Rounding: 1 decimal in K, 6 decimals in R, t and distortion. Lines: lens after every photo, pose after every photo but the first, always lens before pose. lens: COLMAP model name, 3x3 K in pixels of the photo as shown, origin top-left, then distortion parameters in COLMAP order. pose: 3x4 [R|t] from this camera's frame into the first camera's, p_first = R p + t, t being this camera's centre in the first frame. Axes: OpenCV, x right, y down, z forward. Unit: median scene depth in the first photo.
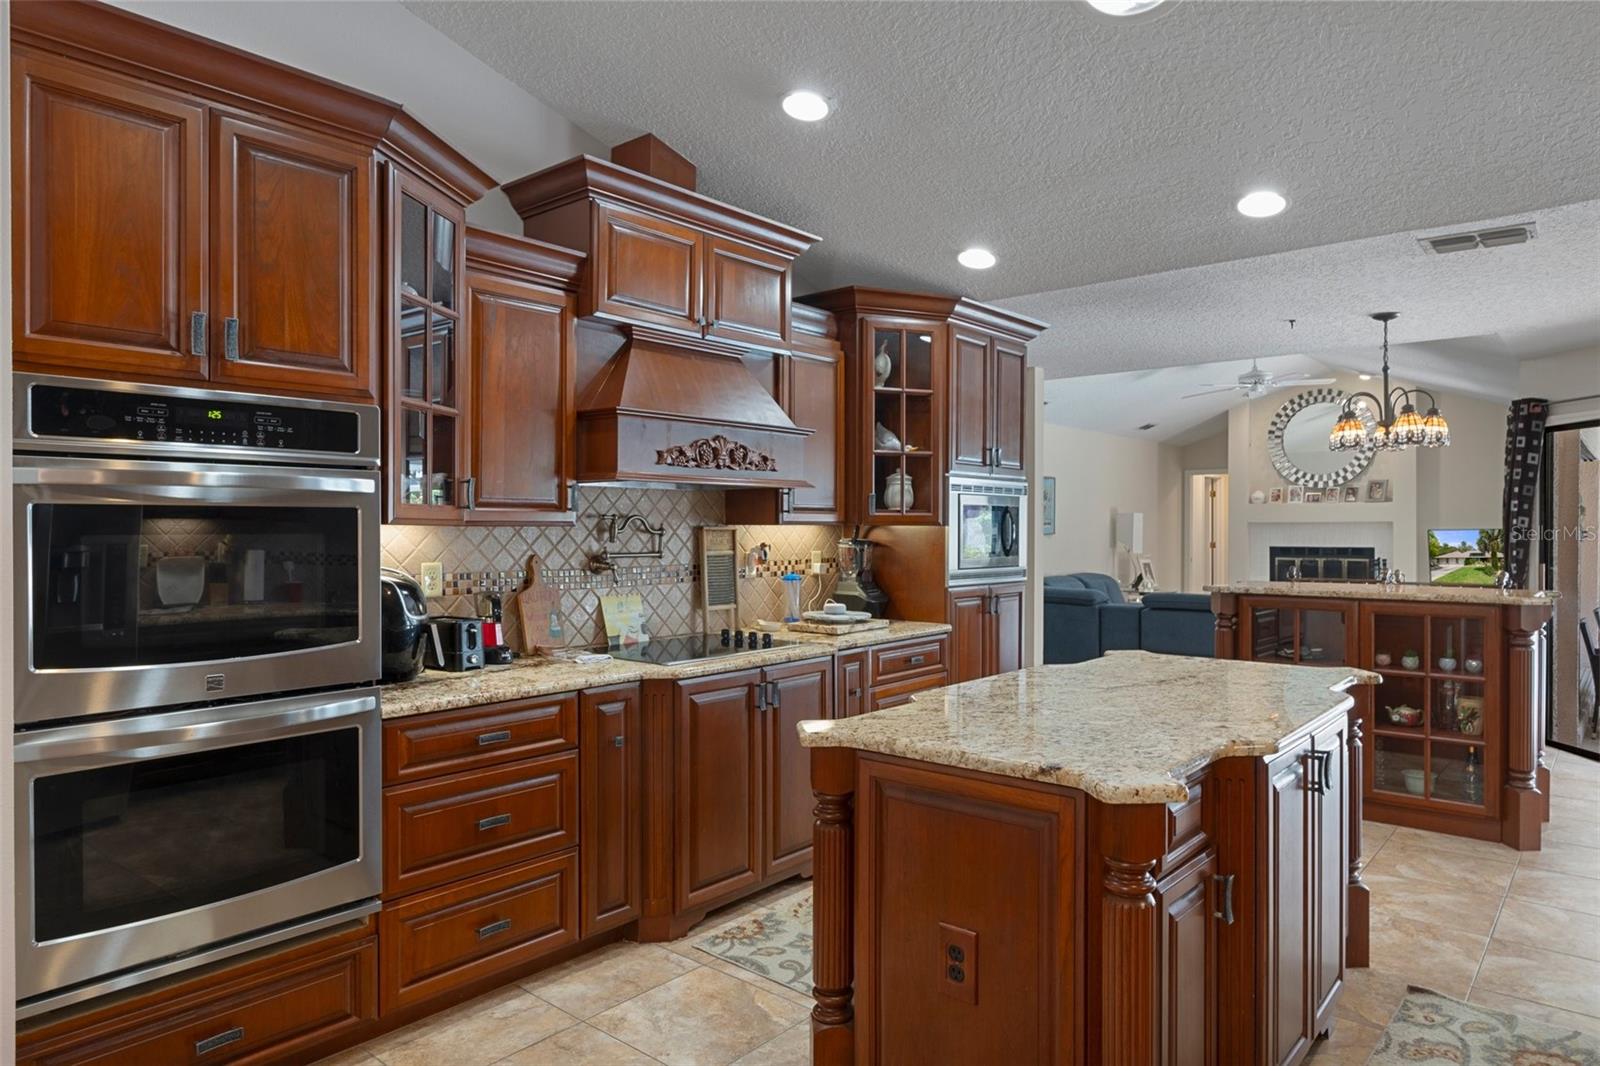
lens RADIAL K [[984.8, 0, 822.1], [0, 984.8, 535.4], [0, 0, 1]] dist [0.000860, 0.006513]
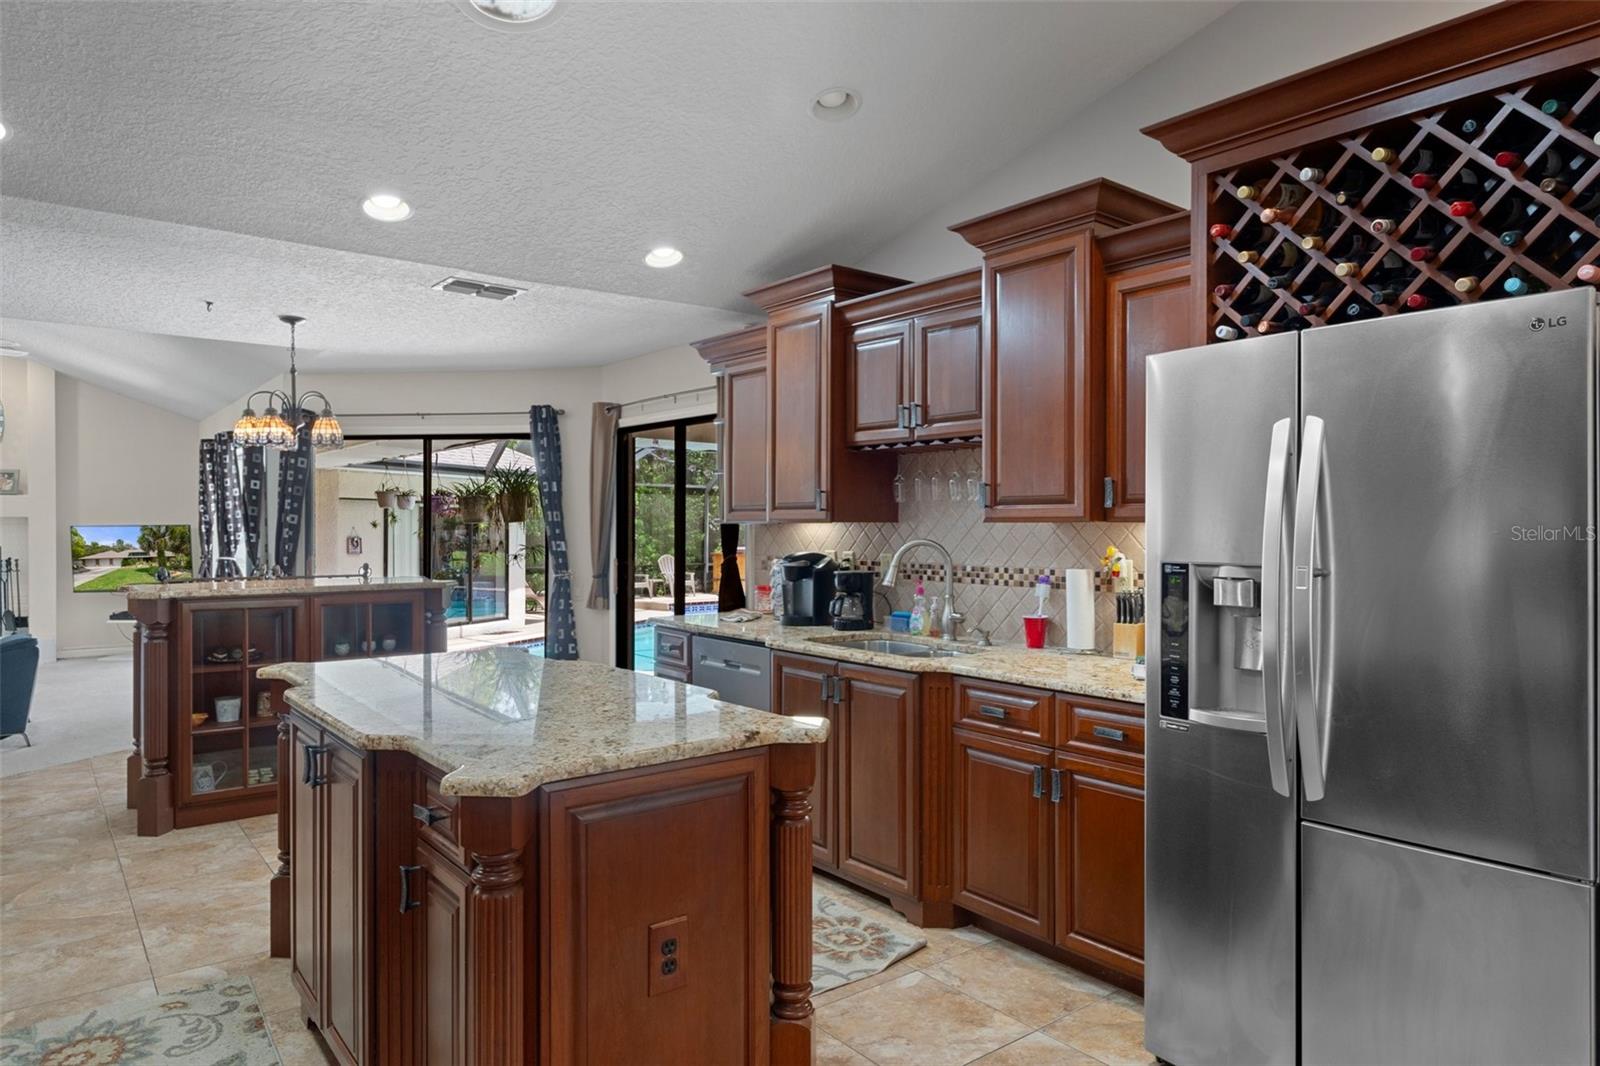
lens RADIAL K [[984.8, 0, 802.9], [0, 984.8, 528.9], [0, 0, 1]] dist [0.000860, 0.006513]
pose [[0.206309, -0.004959, 0.978474, -0.361108], [0.006807, 0.999970, 0.003633, -0.003225], [-0.978463, 0.005911, 0.206337, 0.286706]]
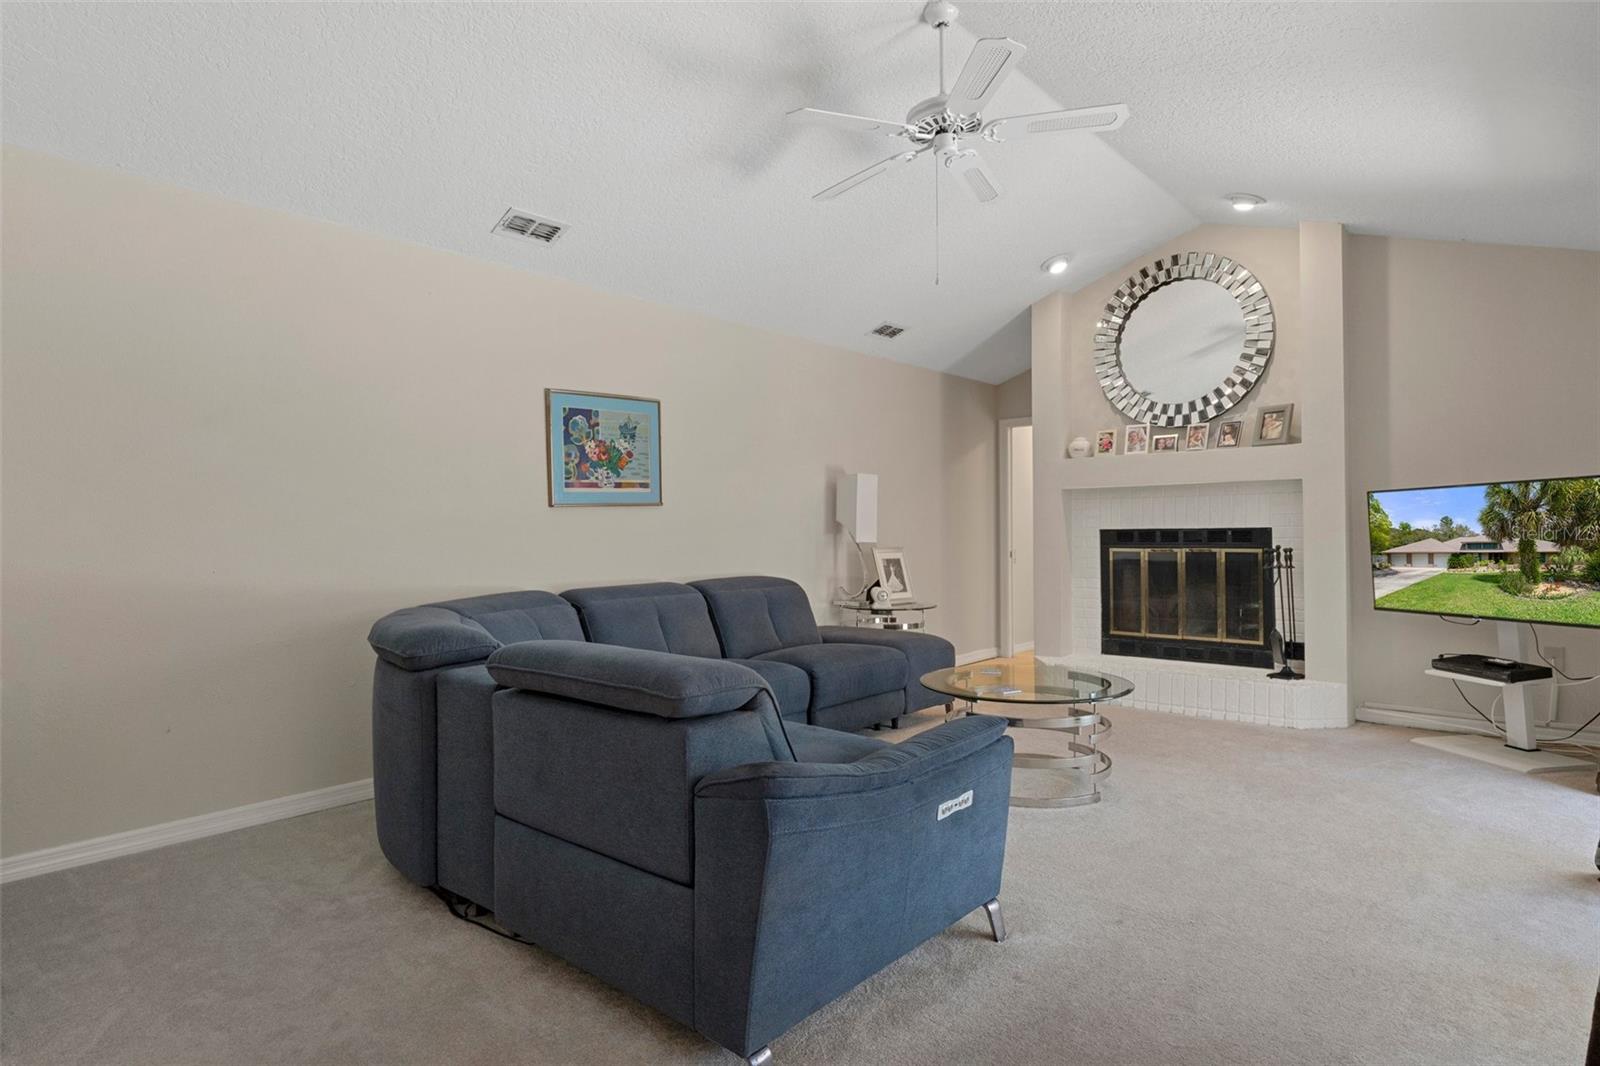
lens RADIAL K [[825.0, 0, 797.2], [0, 825.0, 543.3], [0, 0, 1]] dist [-0.020024, -0.000181]
pose [[0.997931, -0.013742, -0.062814, 0.758907], [0.014811, 0.999753, 0.016580, 0.022261], [0.062571, -0.017476, 0.997888, 1.225576]]
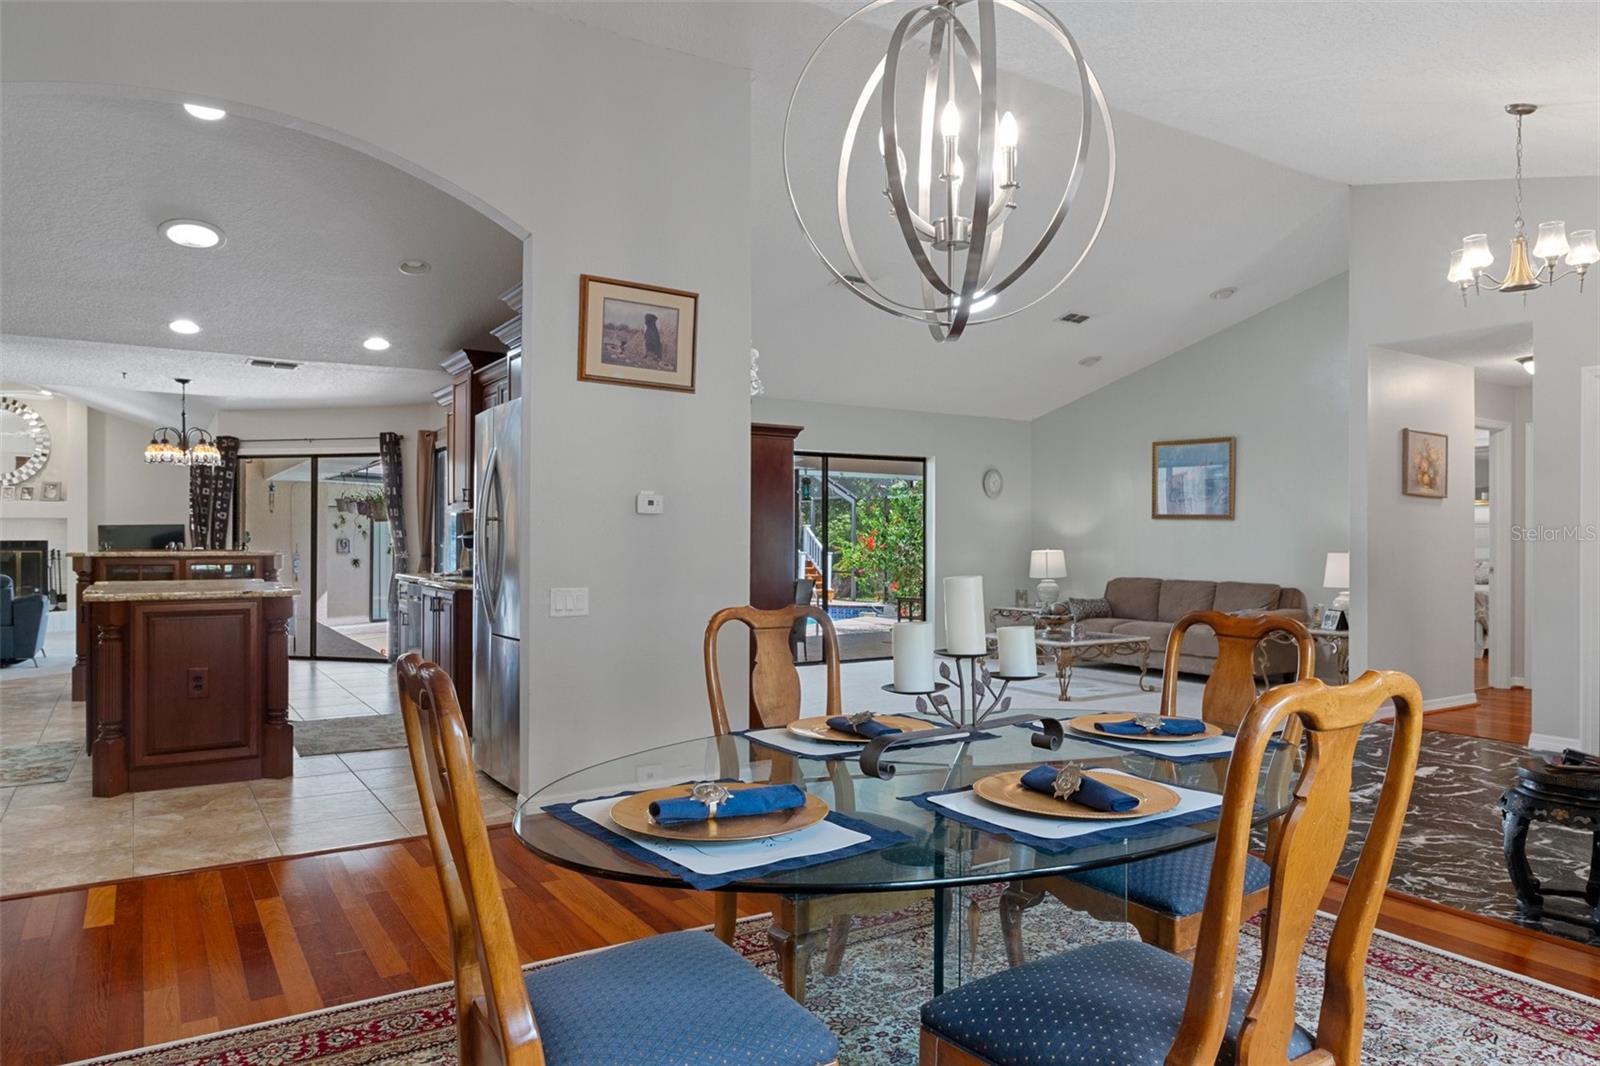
lens RADIAL K [[1031.6, 0, 791.2], [0, 1031.6, 537.1], [0, 0, 1]] dist [0.007269, -0.000782]
pose [[0.307463, 0.003147, 0.951555, -0.776579], [0.005989, 0.999968, -0.005242, 0.047729], [-0.951541, 0.007311, 0.307435, -0.482309]]
